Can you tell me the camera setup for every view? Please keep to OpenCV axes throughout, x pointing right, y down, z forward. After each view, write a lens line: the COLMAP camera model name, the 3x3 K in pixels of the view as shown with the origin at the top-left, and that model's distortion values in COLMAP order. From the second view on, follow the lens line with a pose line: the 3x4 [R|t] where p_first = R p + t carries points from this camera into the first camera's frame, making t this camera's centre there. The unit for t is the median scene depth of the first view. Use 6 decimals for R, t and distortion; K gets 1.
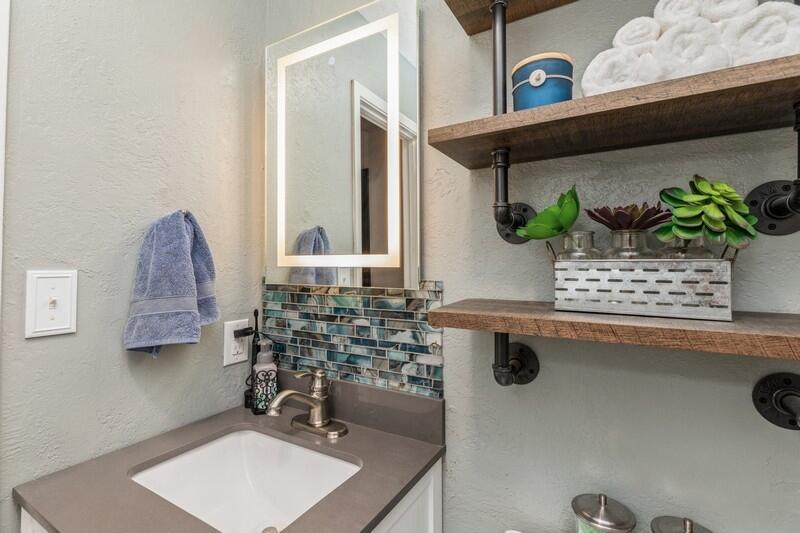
lens RADIAL K [[362.7, 0, 401.8], [0, 362.7, 265.7], [0, 0, 1]] dist [0.009657, -0.002065]
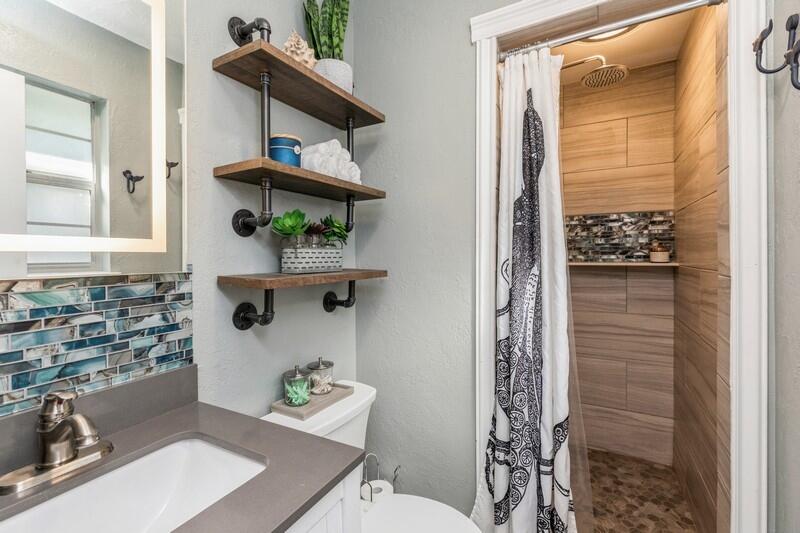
lens RADIAL K [[362.7, 0, 400.0], [0, 362.7, 258.9], [0, 0, 1]] dist [0.009657, -0.002065]
pose [[-0.008911, -0.011754, 0.999891, -1.009887], [0.013217, 0.999842, 0.011872, 0.018890], [-0.999873, 0.013322, -0.008754, 0.310352]]
